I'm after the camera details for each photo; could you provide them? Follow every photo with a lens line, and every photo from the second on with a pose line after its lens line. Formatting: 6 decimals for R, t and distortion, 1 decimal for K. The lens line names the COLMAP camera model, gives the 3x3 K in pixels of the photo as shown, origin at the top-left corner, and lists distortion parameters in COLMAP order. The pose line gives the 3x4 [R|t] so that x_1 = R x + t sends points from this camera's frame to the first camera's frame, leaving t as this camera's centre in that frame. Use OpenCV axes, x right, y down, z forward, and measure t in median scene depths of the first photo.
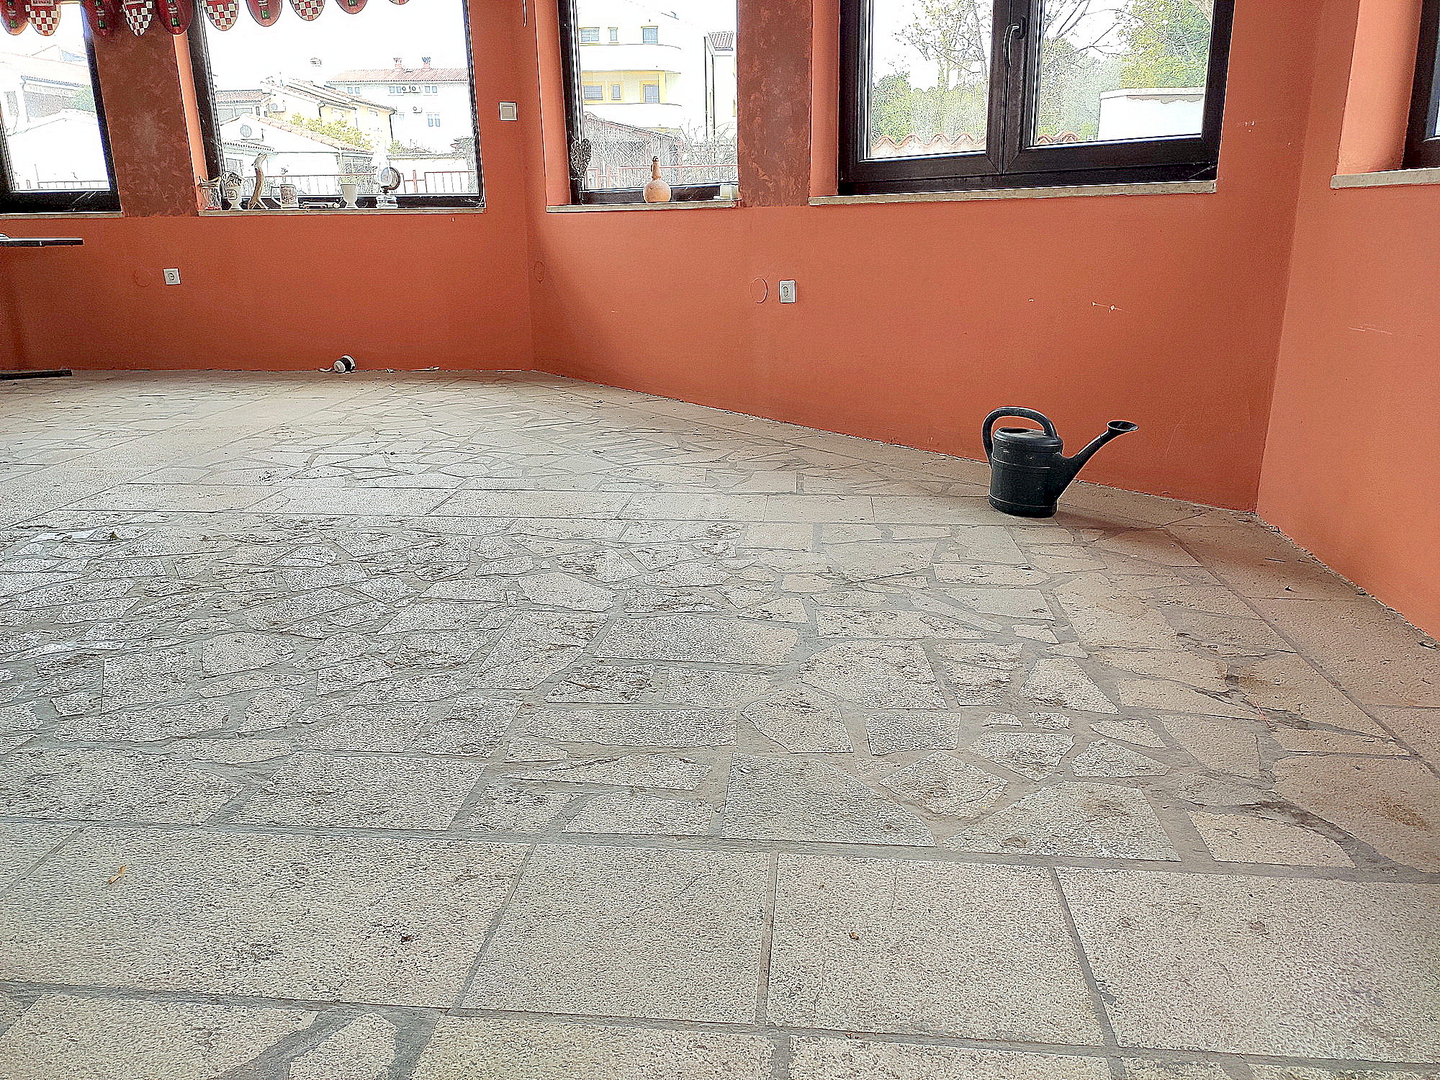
lens RADIAL K [[1086.3, 0, 720.0], [0, 1086.3, 540.0], [0, 0, 1]] dist [0.047923, -0.001425]
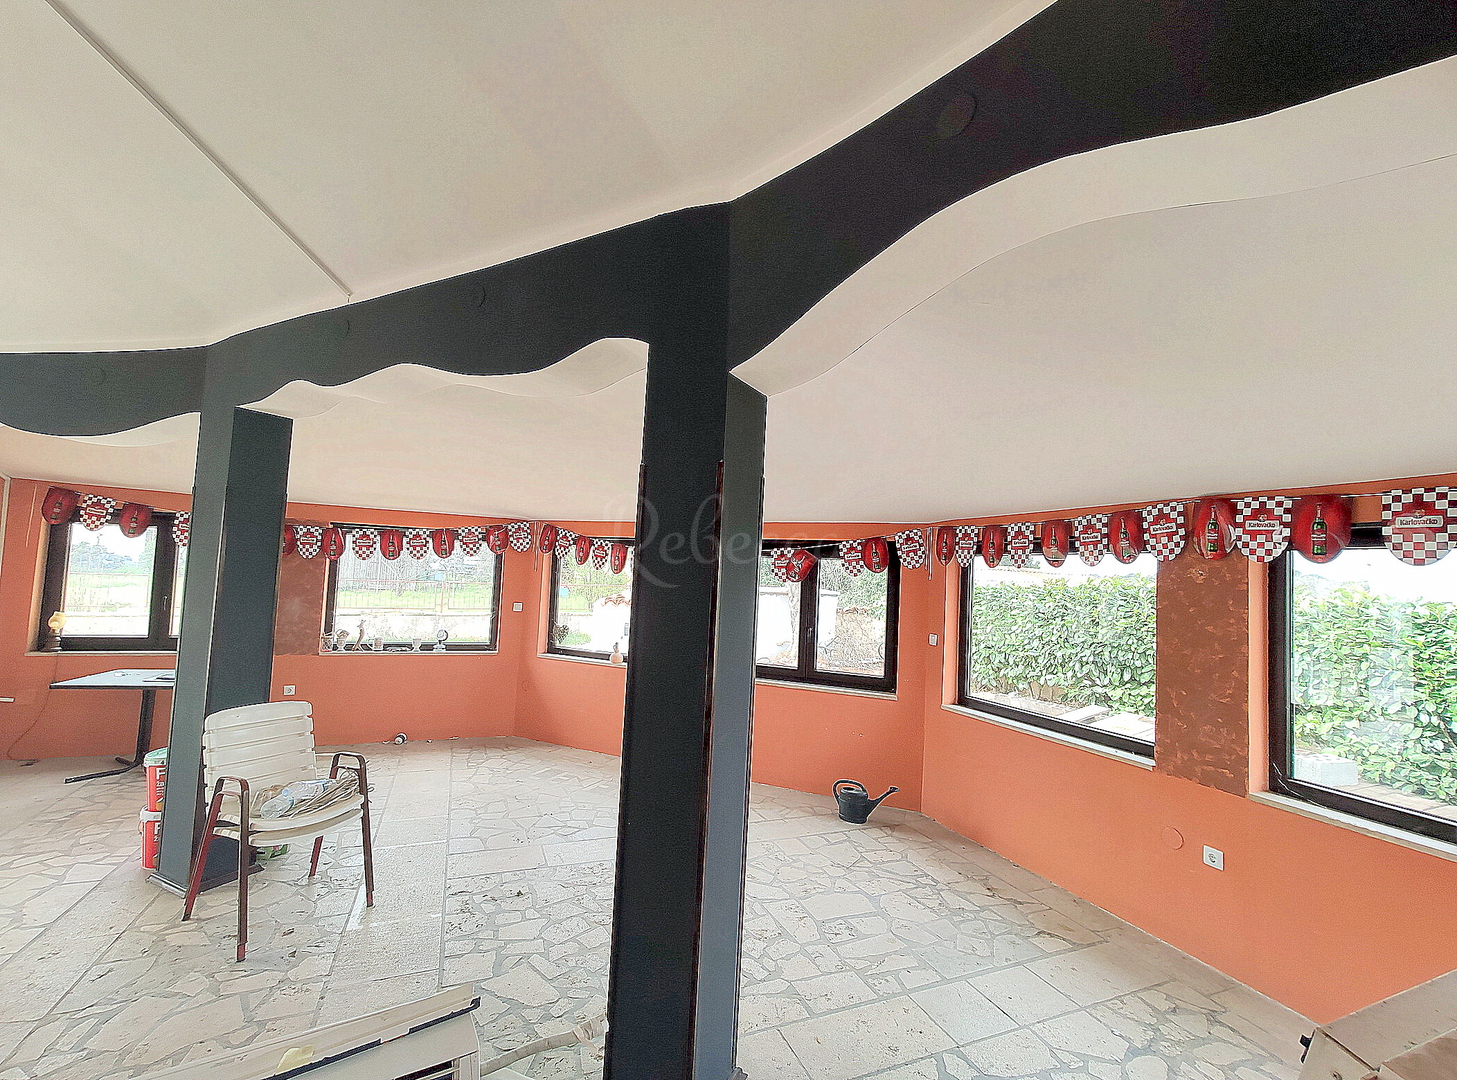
lens RADIAL K [[635.0, 0, 728.5], [0, 635.0, 540.0], [0, 0, 1]] dist [-0.023973, 0.011584]
pose [[0.873992, 0.086841, 0.478117, -0.757172], [0.075150, 0.947911, -0.309543, -0.213260], [-0.480094, 0.306468, 0.821941, -0.313843]]
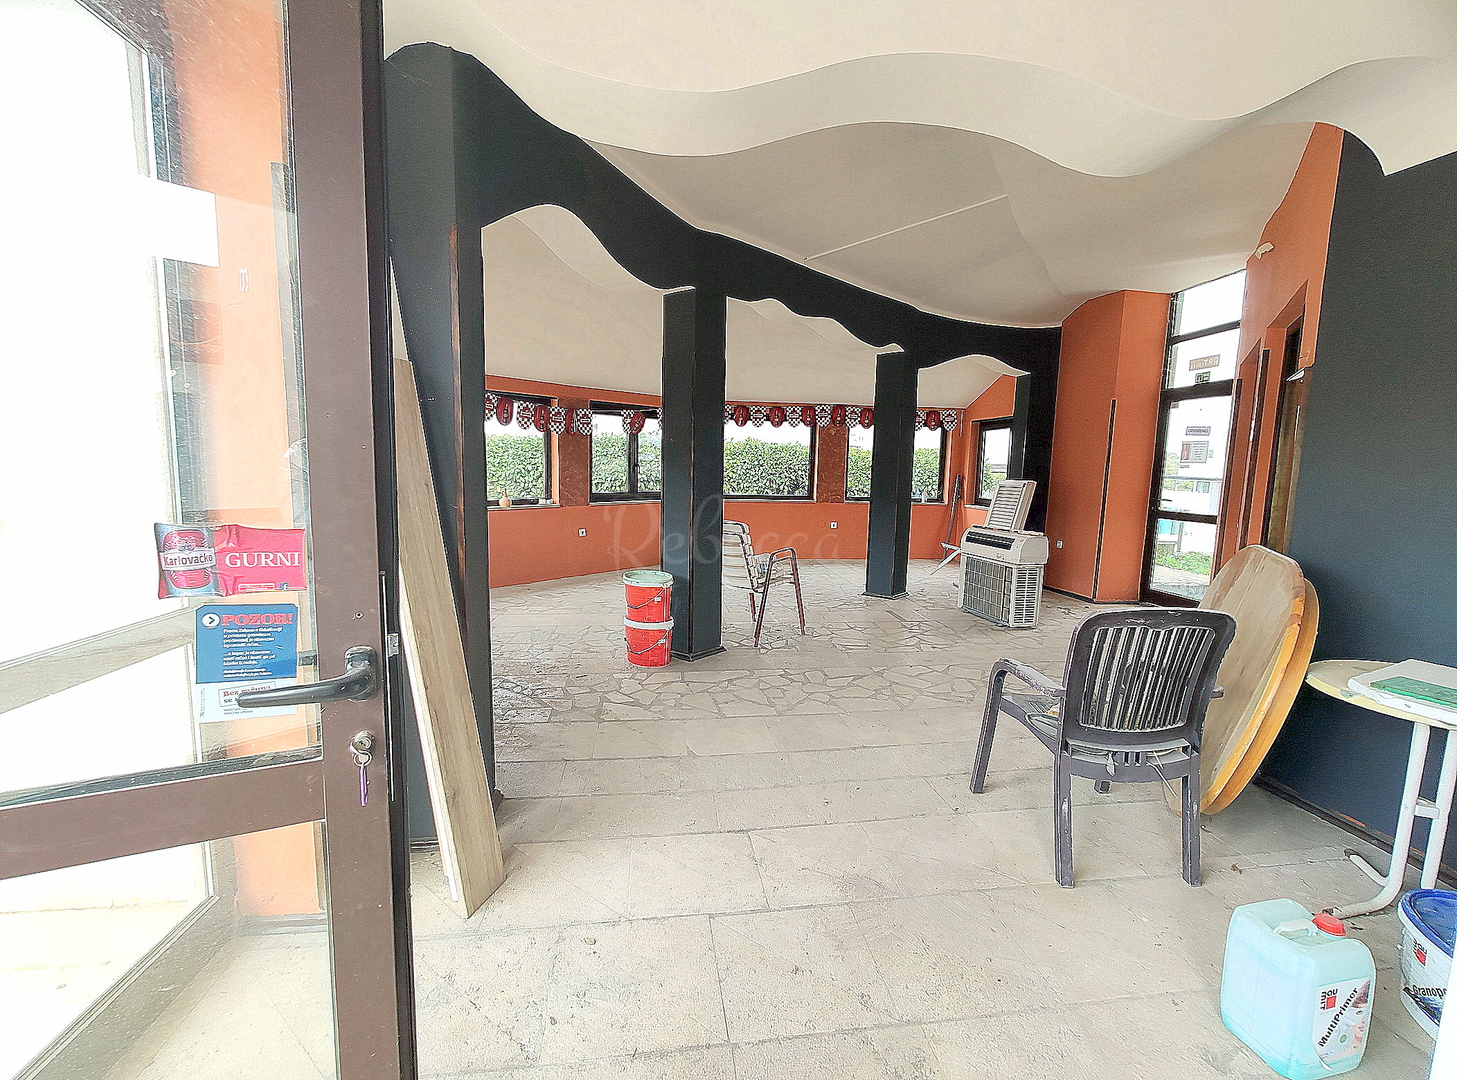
lens RADIAL K [[635.0, 0, 728.5], [0, 635.0, 540.0], [0, 0, 1]] dist [-0.023973, 0.011584]
pose [[-0.222641, -0.107154, 0.968994, -2.395463], [0.254254, 0.953162, 0.163822, -0.541642], [-0.941162, 0.282844, -0.184968, 1.303027]]
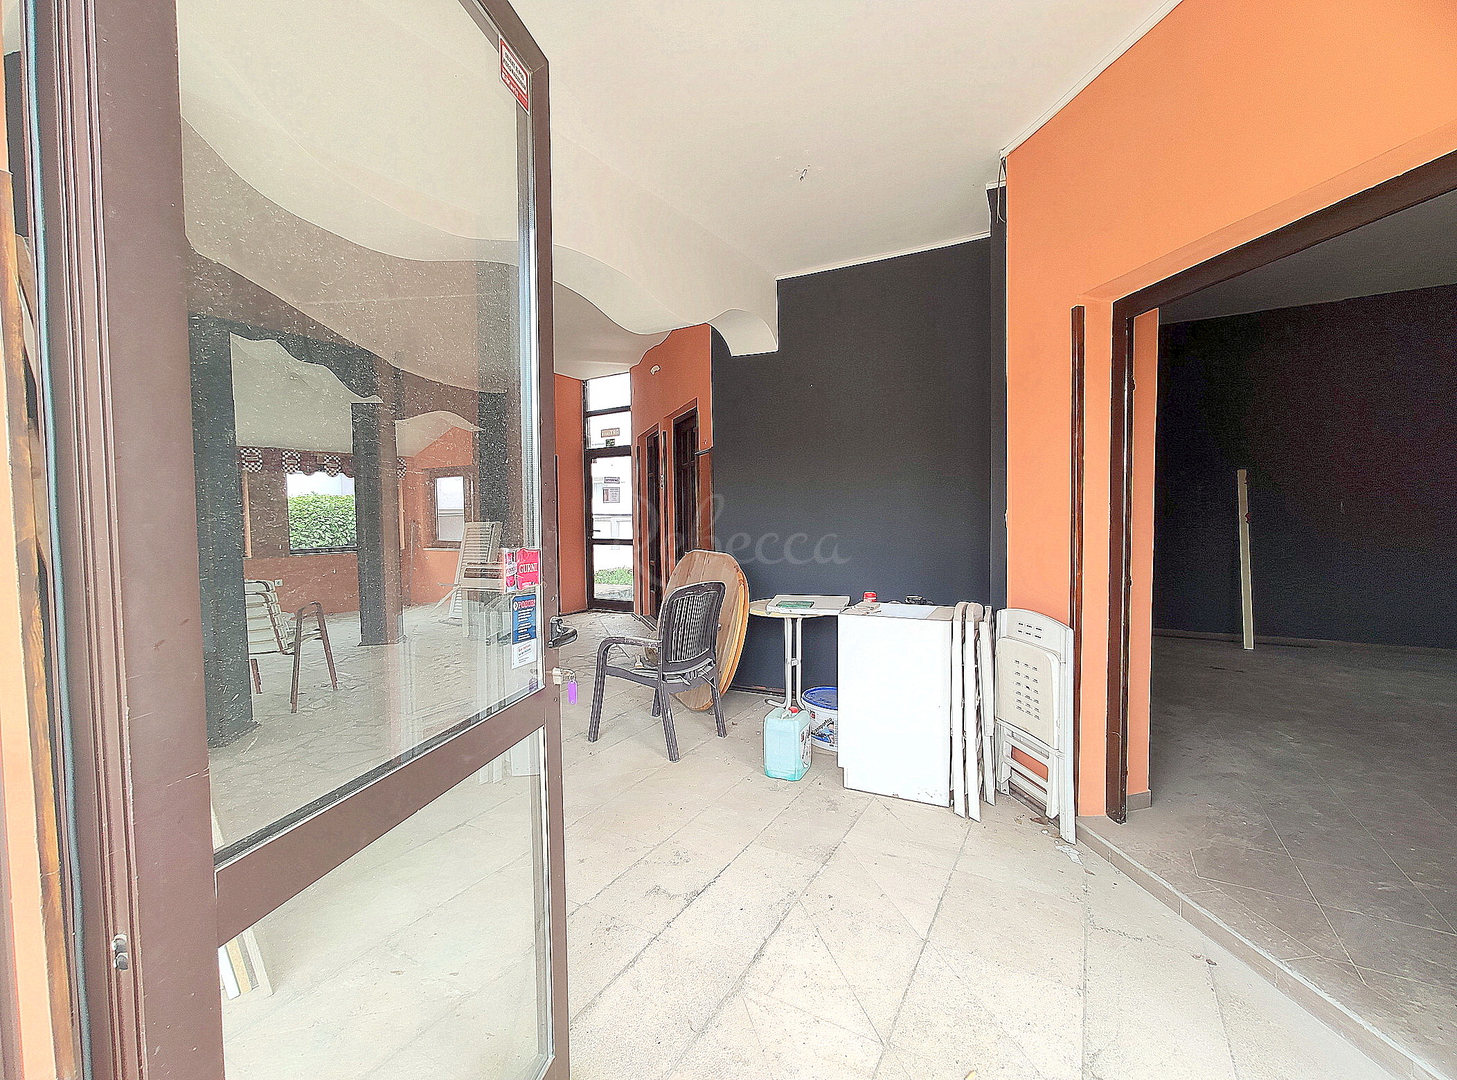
lens RADIAL K [[635.0, 0, 728.5], [0, 635.0, 540.0], [0, 0, 1]] dist [-0.023973, 0.011584]
pose [[-0.904175, 0.007382, 0.427099, -2.420164], [0.145118, 0.945693, 0.290871, -0.651236], [-0.401757, 0.324978, -0.856143, 1.693599]]
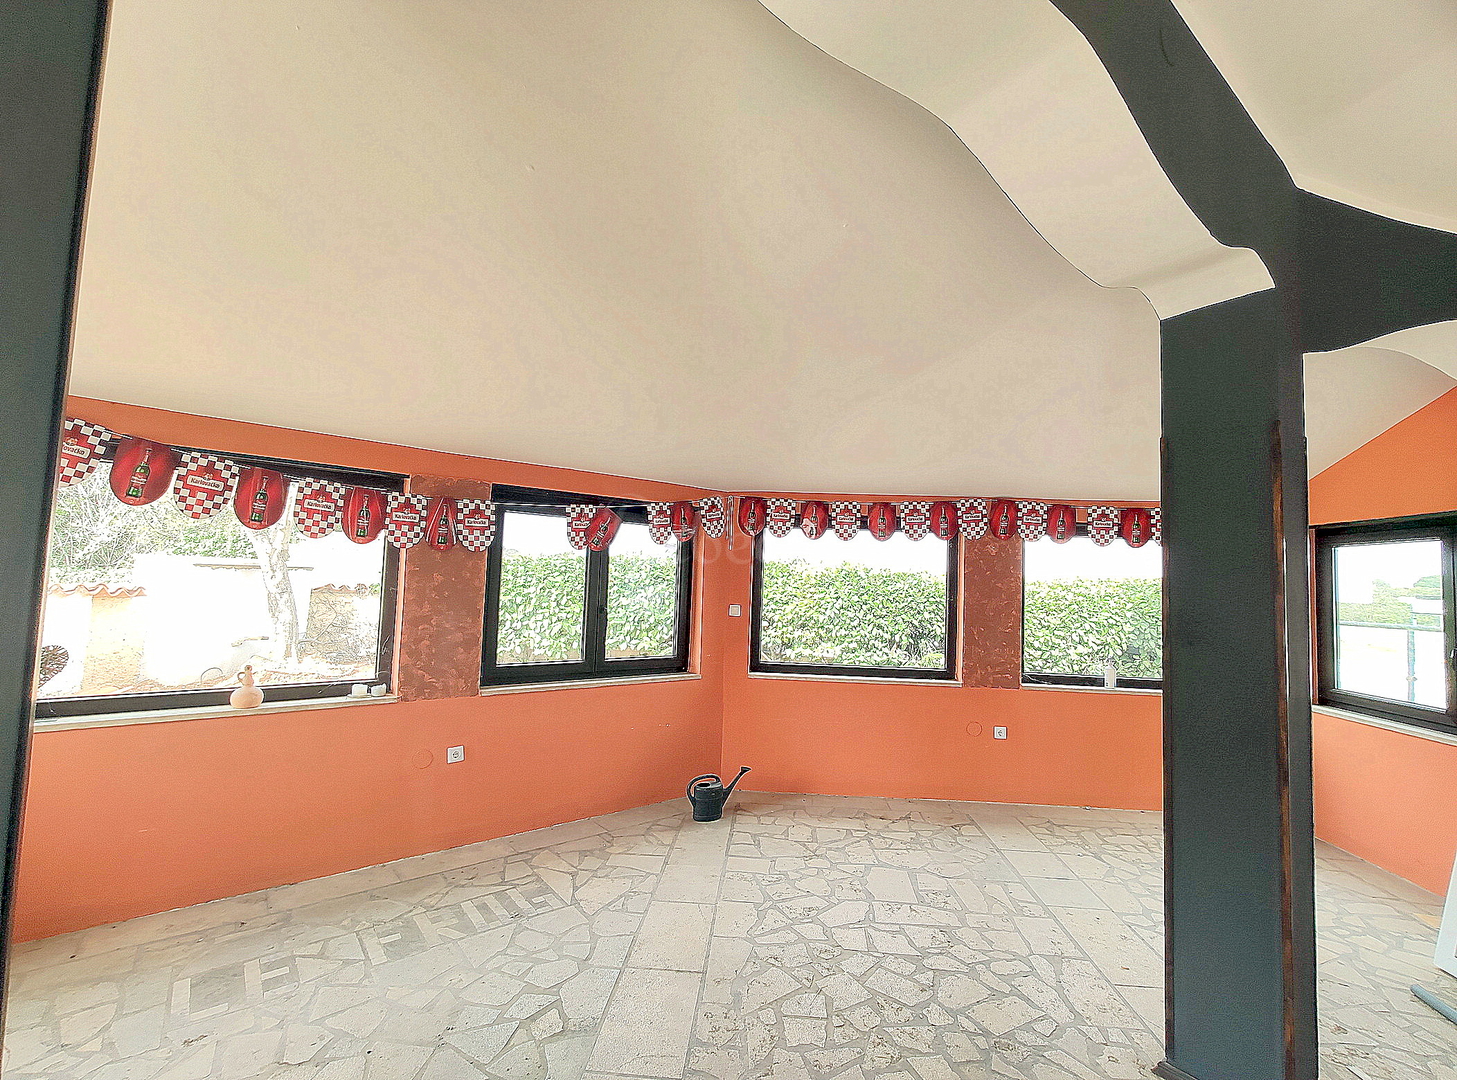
lens RADIAL K [[635.0, 0, 728.5], [0, 635.0, 540.0], [0, 0, 1]] dist [-0.023973, 0.011584]
pose [[-0.037491, 0.078182, 0.996234, -1.102029], [0.245056, 0.967213, -0.066683, -0.491402], [-0.968784, 0.241633, -0.055421, 0.860260]]
